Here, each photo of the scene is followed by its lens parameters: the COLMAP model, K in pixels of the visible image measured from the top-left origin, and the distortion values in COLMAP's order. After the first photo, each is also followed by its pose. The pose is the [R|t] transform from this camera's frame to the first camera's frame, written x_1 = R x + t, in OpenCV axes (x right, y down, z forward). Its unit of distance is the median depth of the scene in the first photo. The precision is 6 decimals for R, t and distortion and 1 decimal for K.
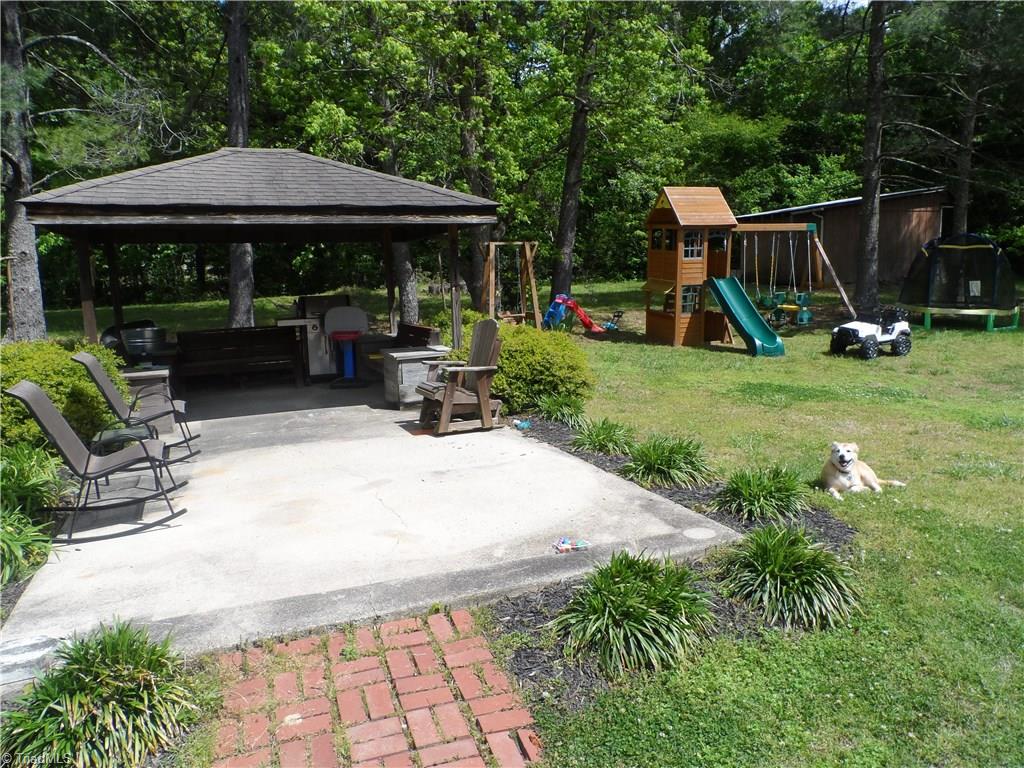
lens RADIAL K [[736.5, 0, 512.0], [0, 736.5, 384.0], [0, 0, 1]] dist [-0.005310, -0.000925]
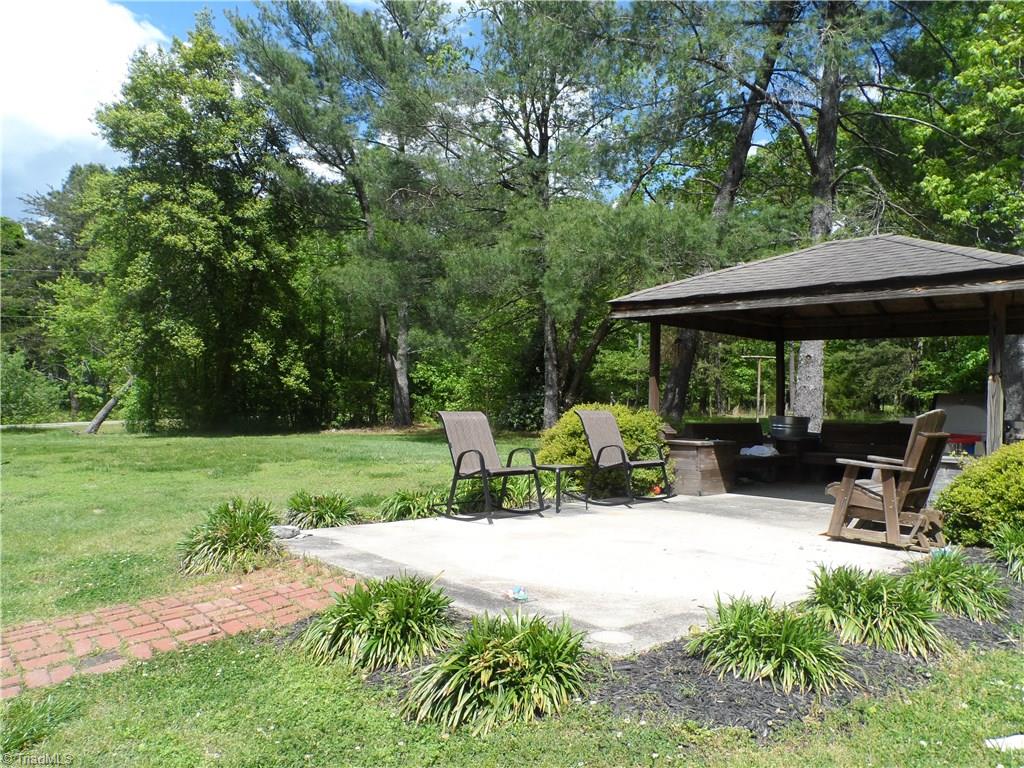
lens RADIAL K [[736.5, 0, 512.0], [0, 736.5, 384.0], [0, 0, 1]] dist [-0.005310, -0.000925]
pose [[0.393603, 0.027543, -0.918868, 0.518166], [-0.173873, 0.983740, -0.044993, -0.003494], [0.902688, 0.177476, 0.391992, 0.310953]]
